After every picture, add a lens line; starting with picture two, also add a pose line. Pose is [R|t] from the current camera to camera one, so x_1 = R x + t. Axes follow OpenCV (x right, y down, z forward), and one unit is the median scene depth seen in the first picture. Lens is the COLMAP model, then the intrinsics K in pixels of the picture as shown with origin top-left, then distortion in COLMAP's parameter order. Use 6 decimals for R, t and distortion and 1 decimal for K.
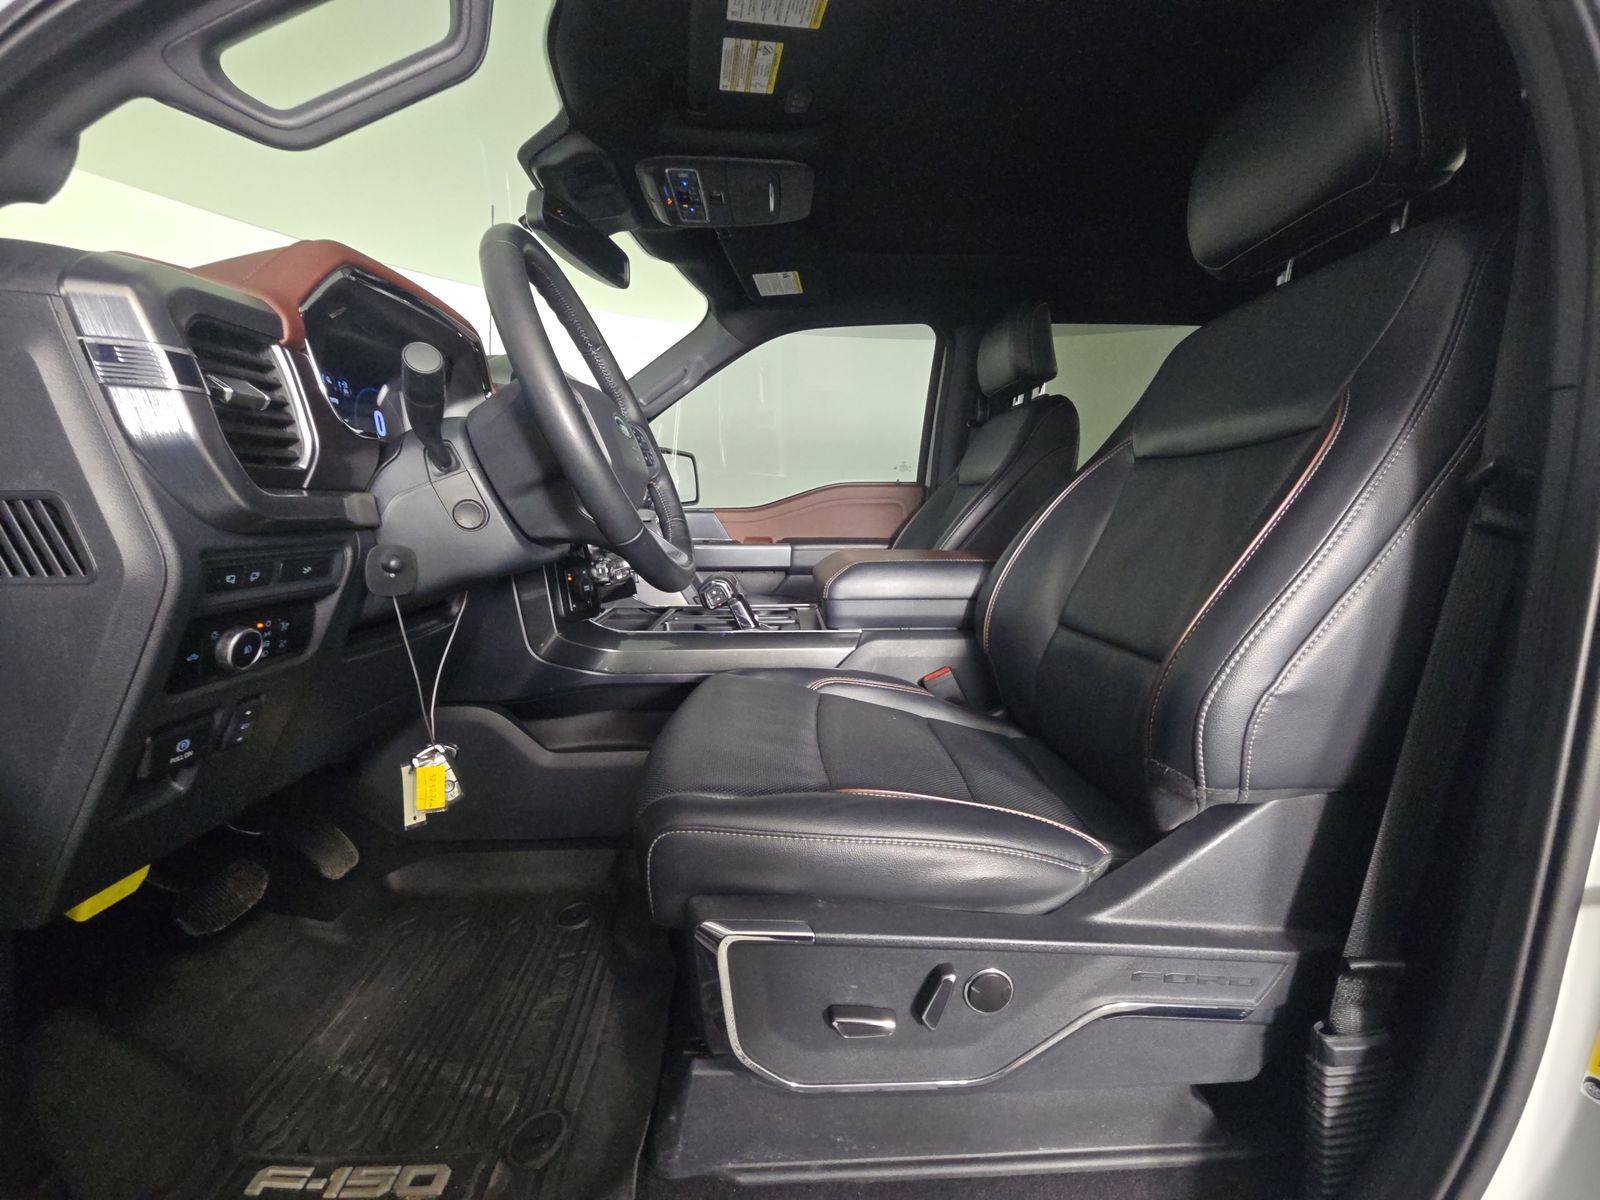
lens RADIAL K [[652.2, 0, 800.0], [0, 652.2, 600.0], [0, 0, 1]] dist [-0.000939, -0.000070]
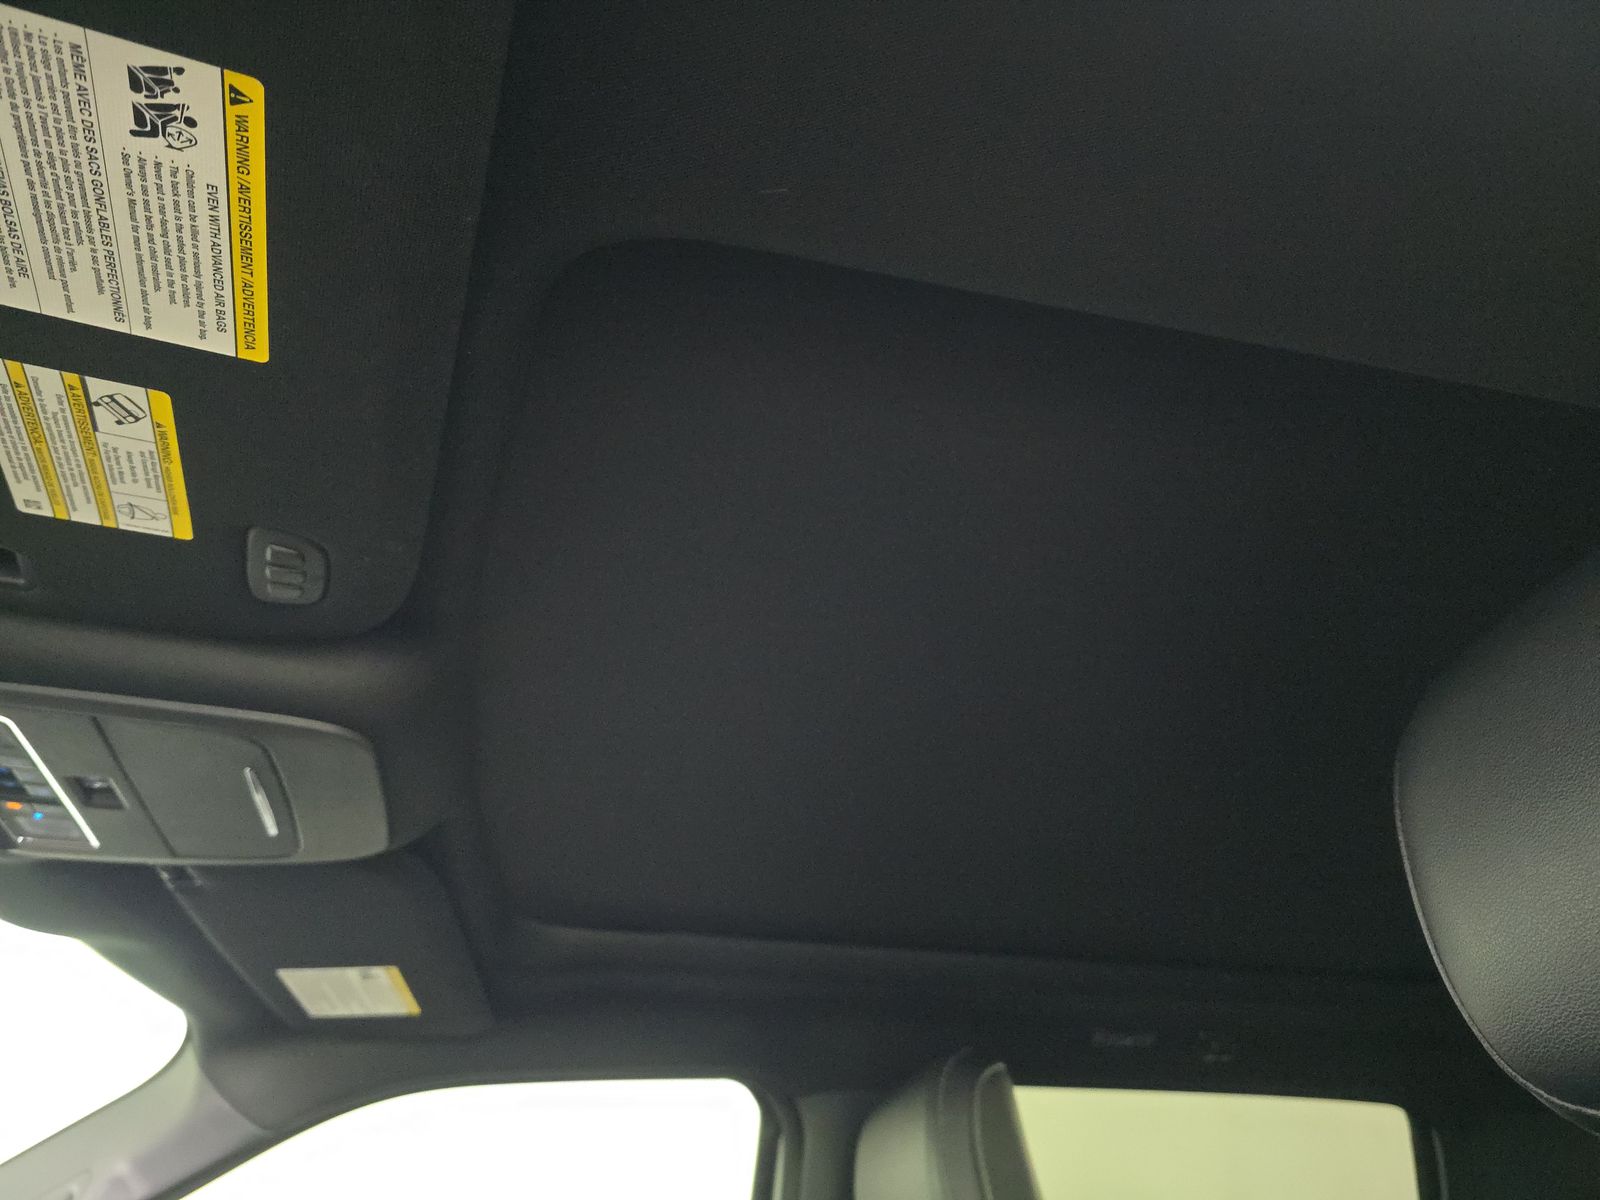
lens RADIAL K [[1073.8, 0, 800.0], [0, 1073.8, 600.0], [0, 0, 1]] dist [0.059017, -0.053575]
pose [[0.982477, 0.098487, 0.158235, 0.110320], [0.036414, 0.731194, -0.681197, -0.202396], [-0.182790, 0.675023, 0.714795, 0.320625]]
